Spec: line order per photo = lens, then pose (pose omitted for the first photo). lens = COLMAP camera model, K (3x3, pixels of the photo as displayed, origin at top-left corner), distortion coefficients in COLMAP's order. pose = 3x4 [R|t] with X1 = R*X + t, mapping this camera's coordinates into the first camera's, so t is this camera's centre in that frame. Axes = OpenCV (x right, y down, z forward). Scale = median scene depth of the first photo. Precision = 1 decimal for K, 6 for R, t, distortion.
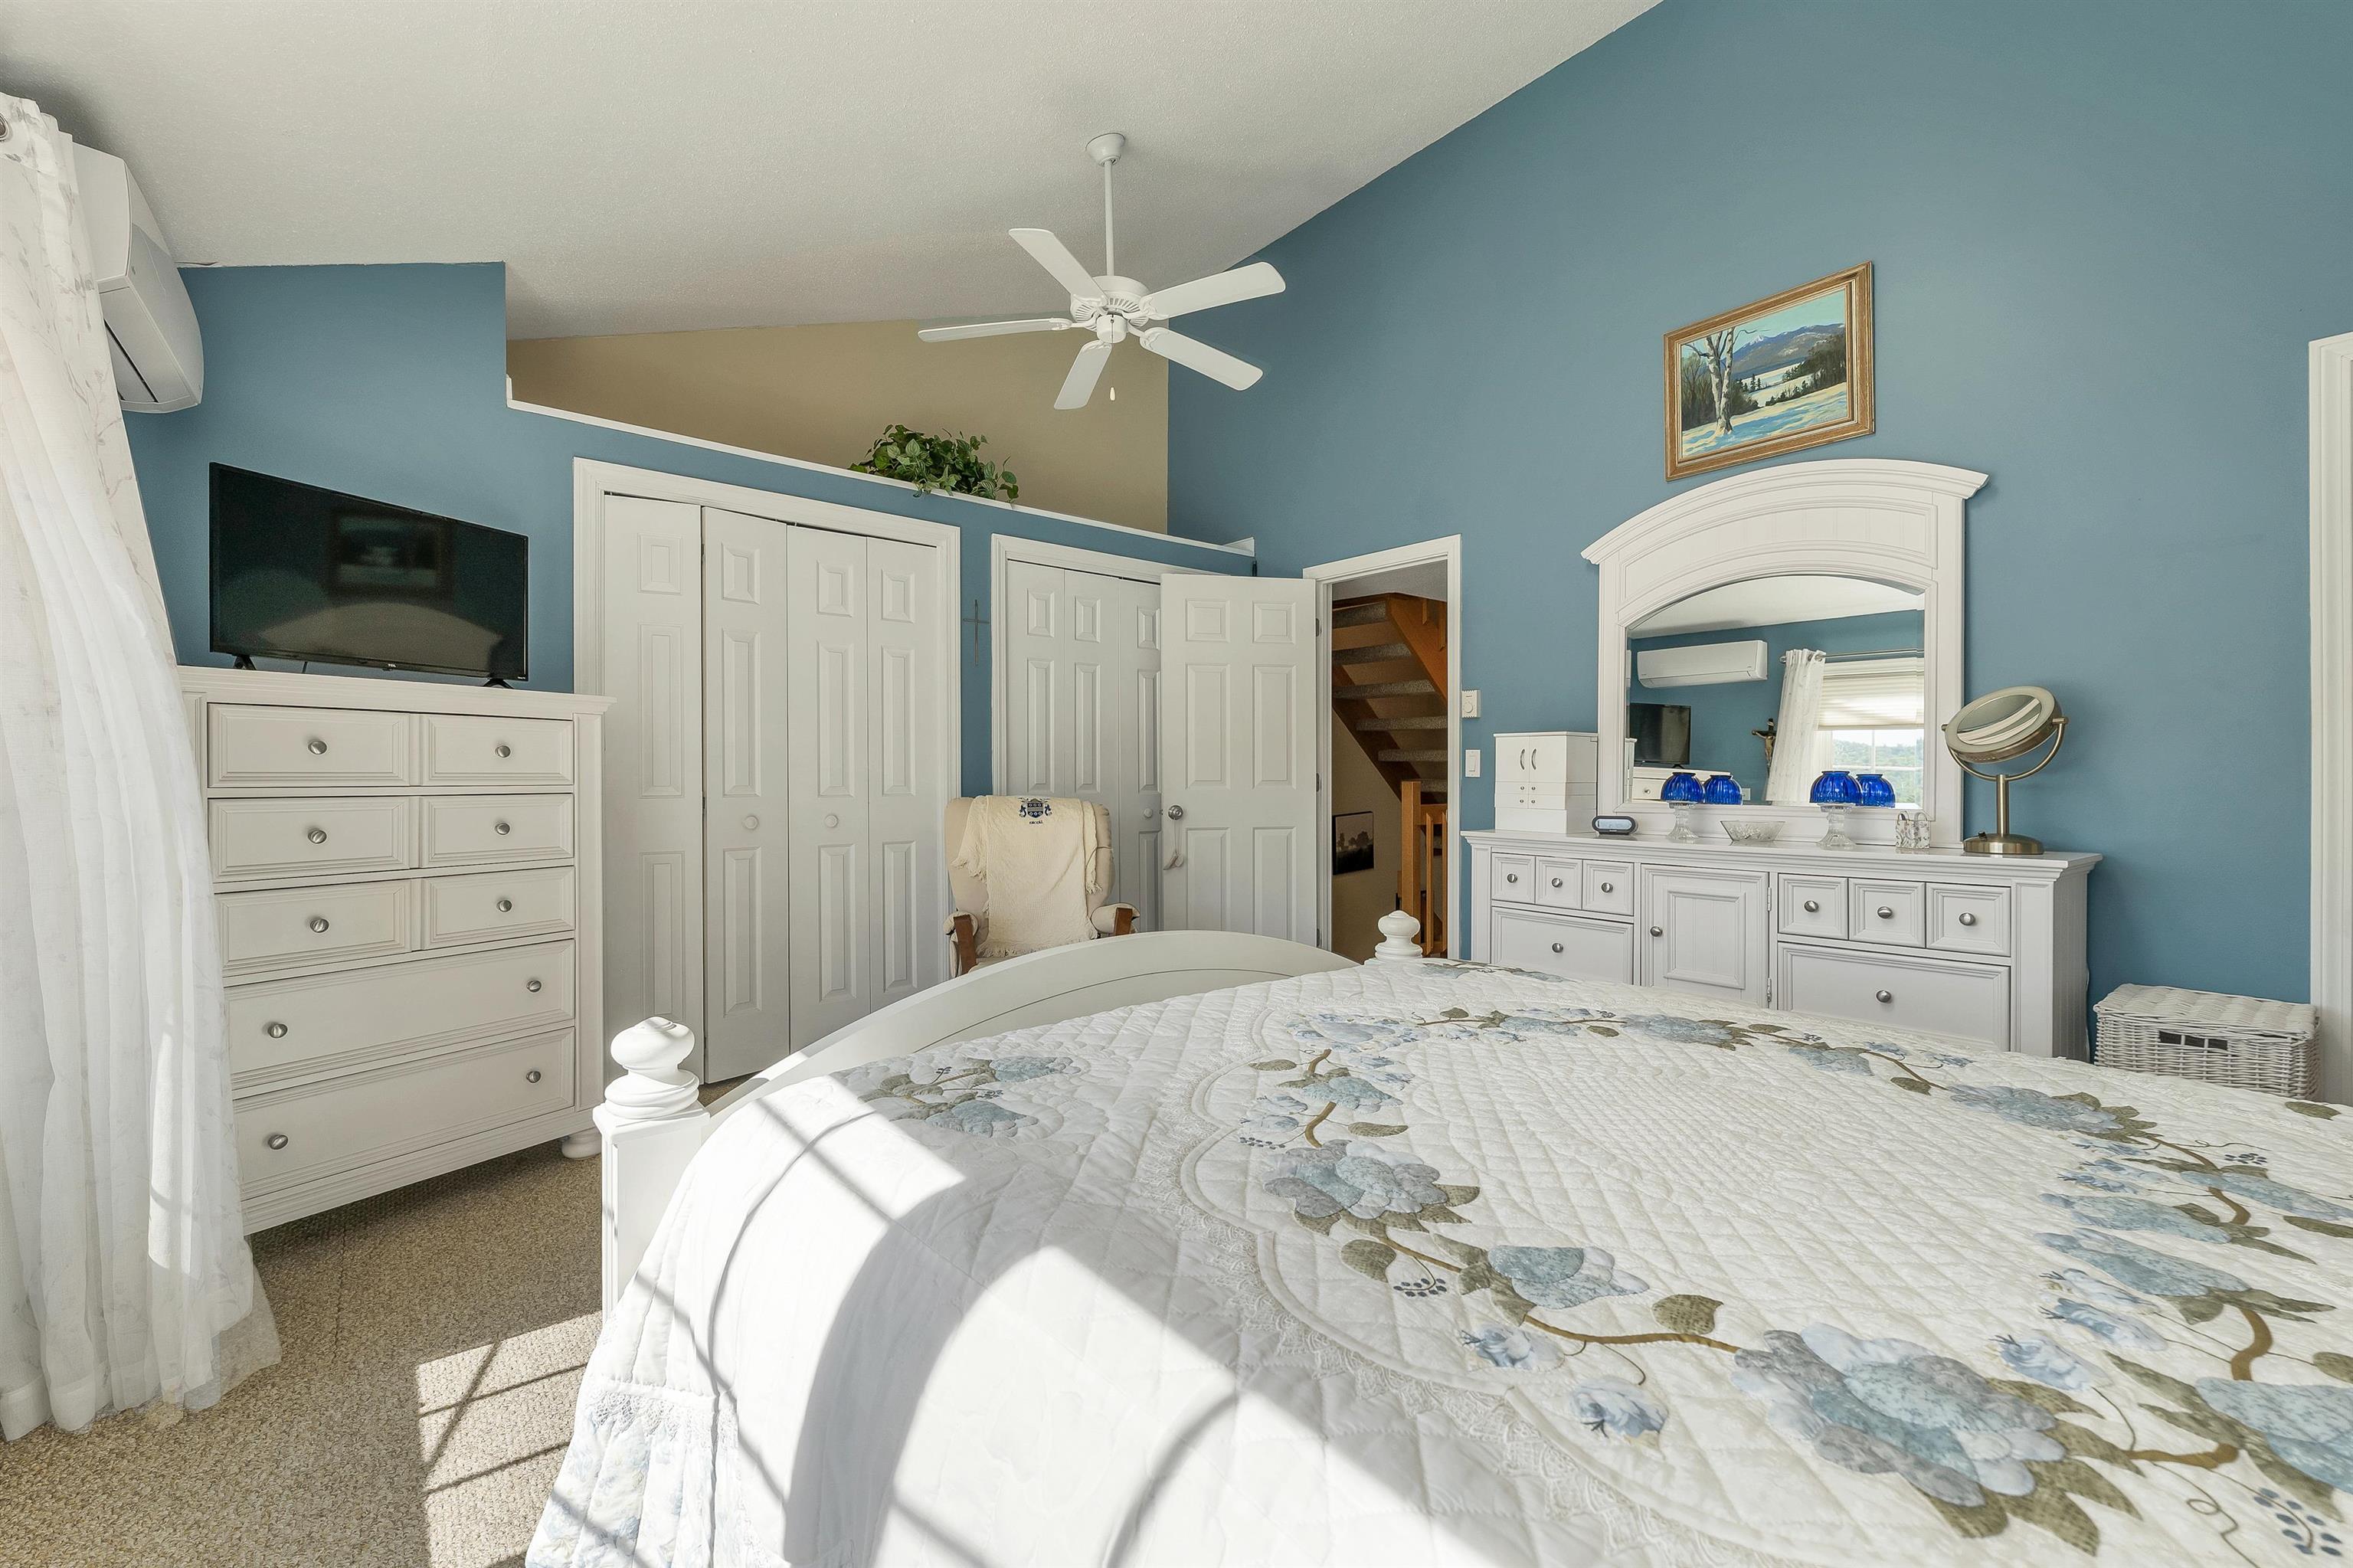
lens RADIAL K [[971.0, 0, 1182.7], [0, 971.0, 775.3], [0, 0, 1]] dist [-0.002539, -0.000093]
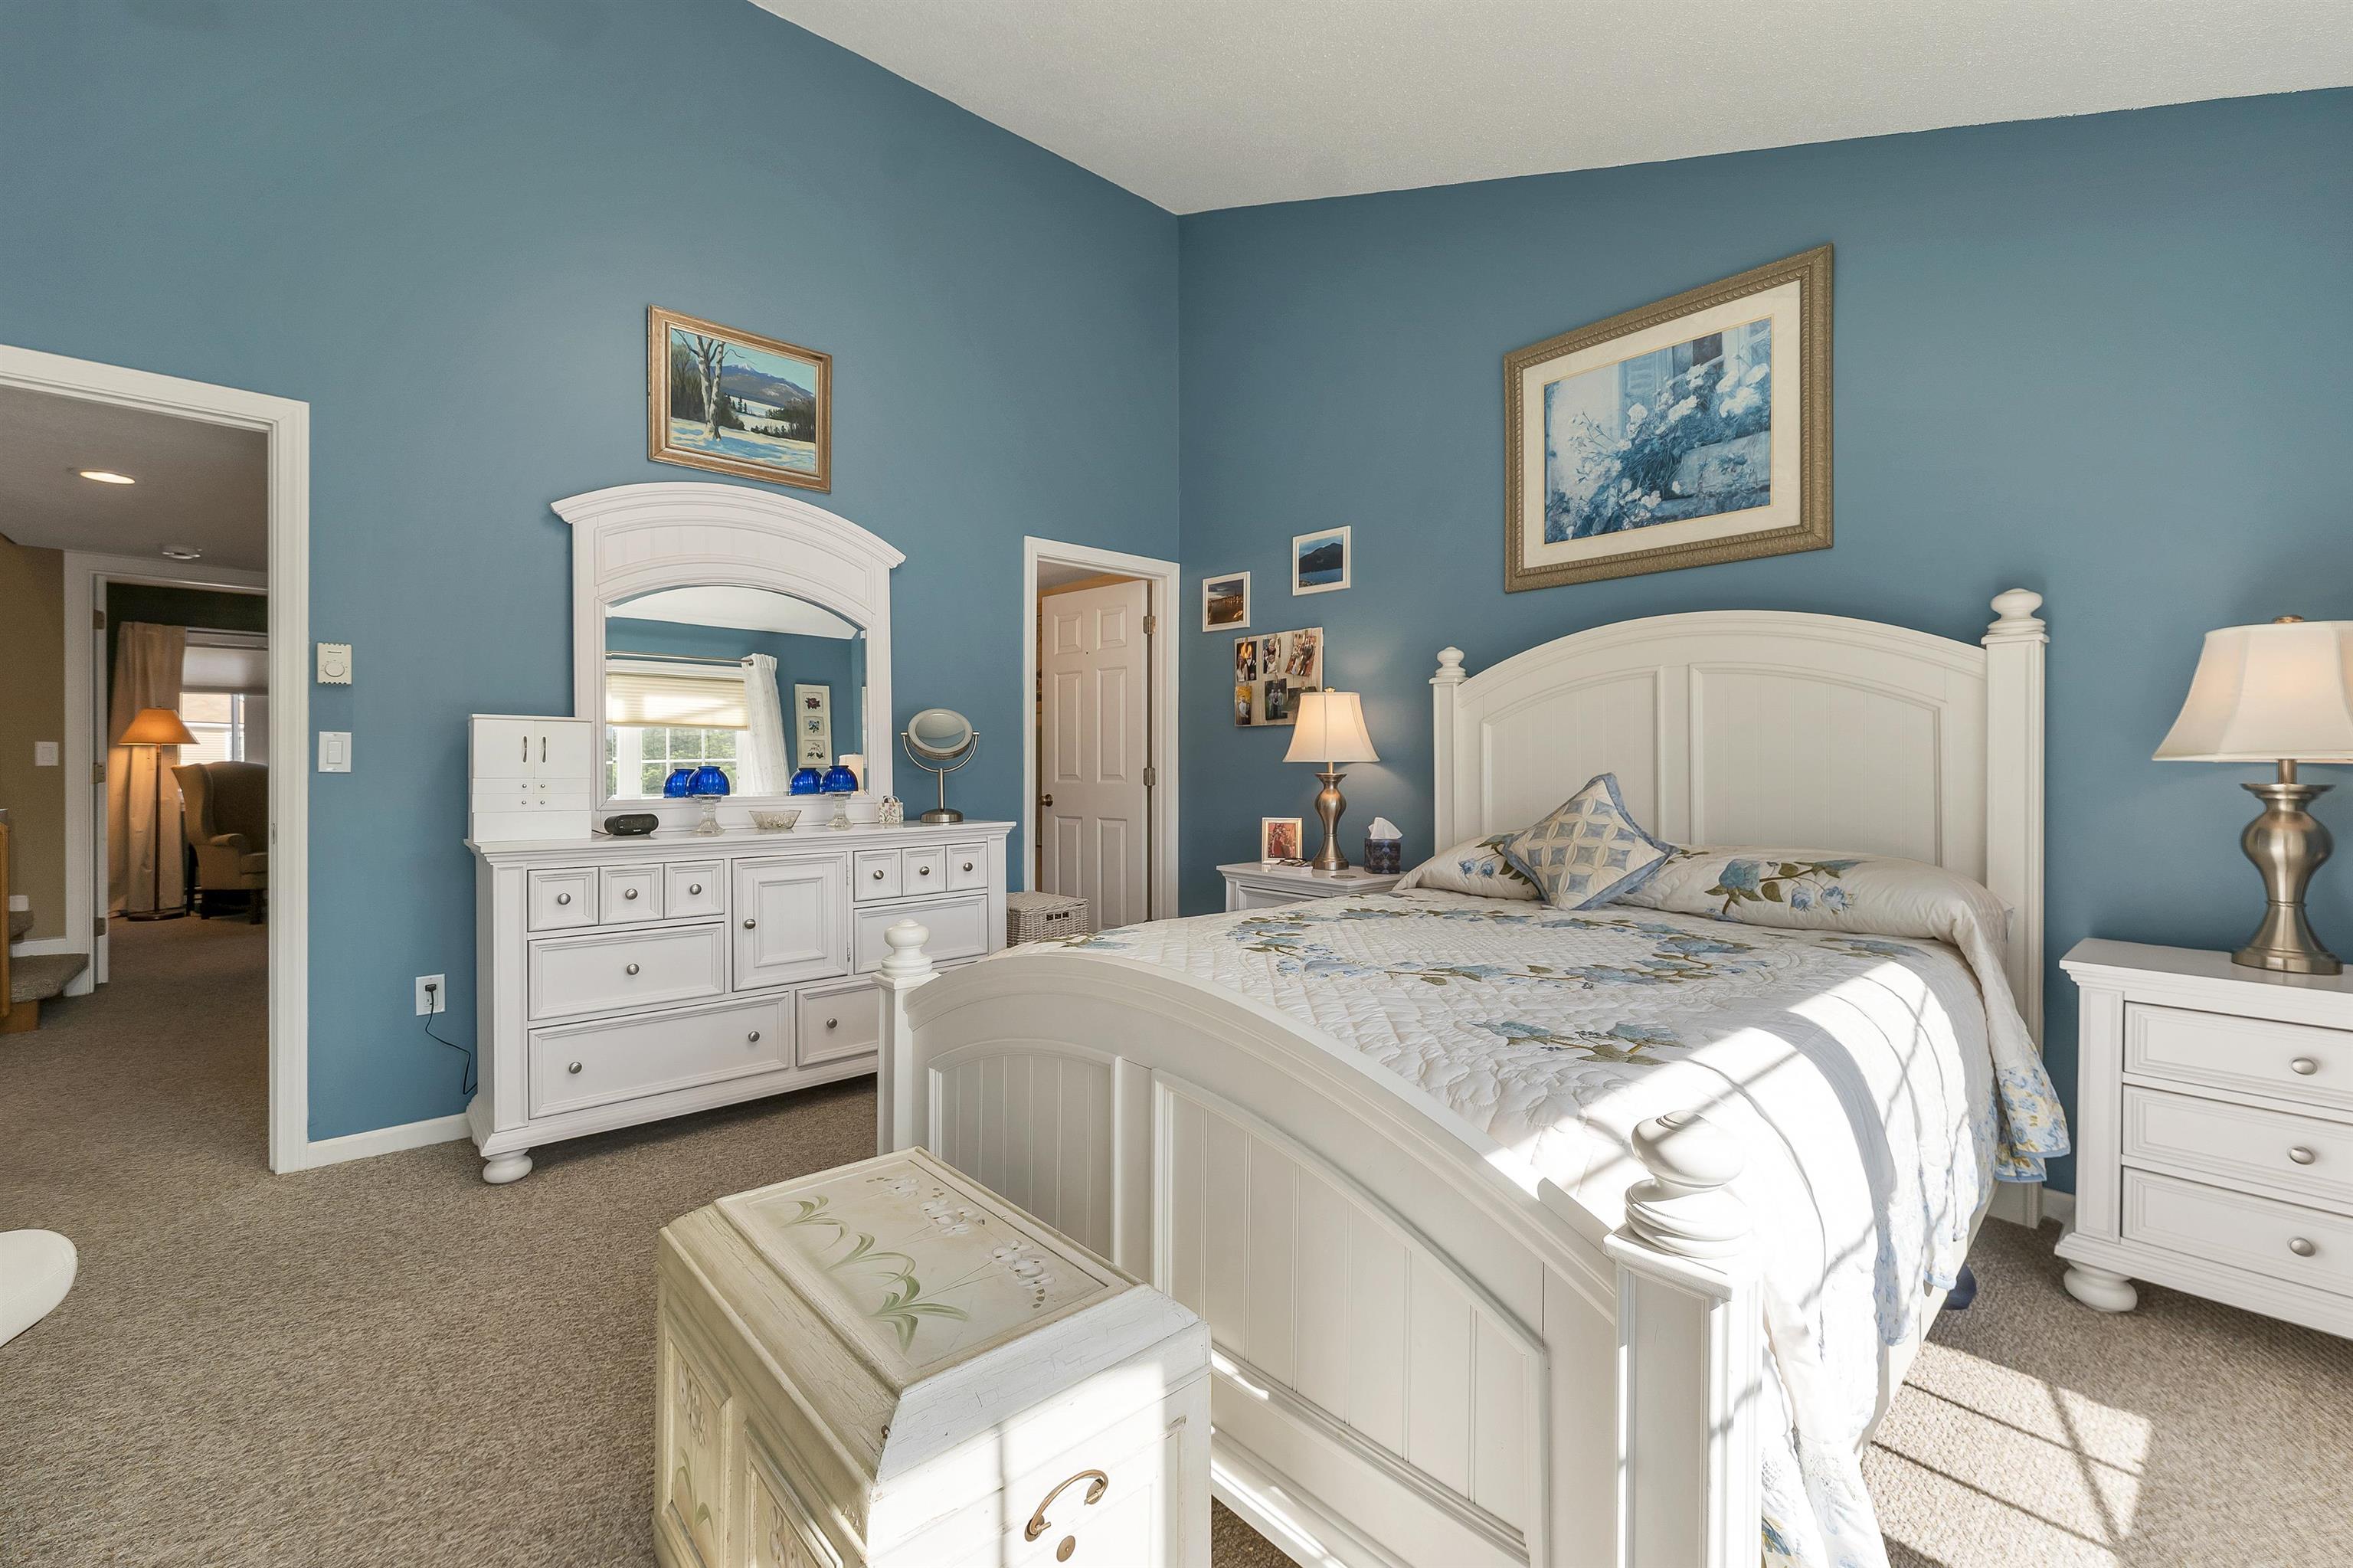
lens RADIAL K [[971.0, 0, 1172.3], [0, 971.0, 768.4], [0, 0, 1]] dist [-0.002539, -0.000093]
pose [[-0.043688, -0.001942, 0.999043, -0.509409], [0.000348, 0.999998, 0.001959, -0.002889], [-0.999045, 0.000433, -0.043687, 0.570384]]
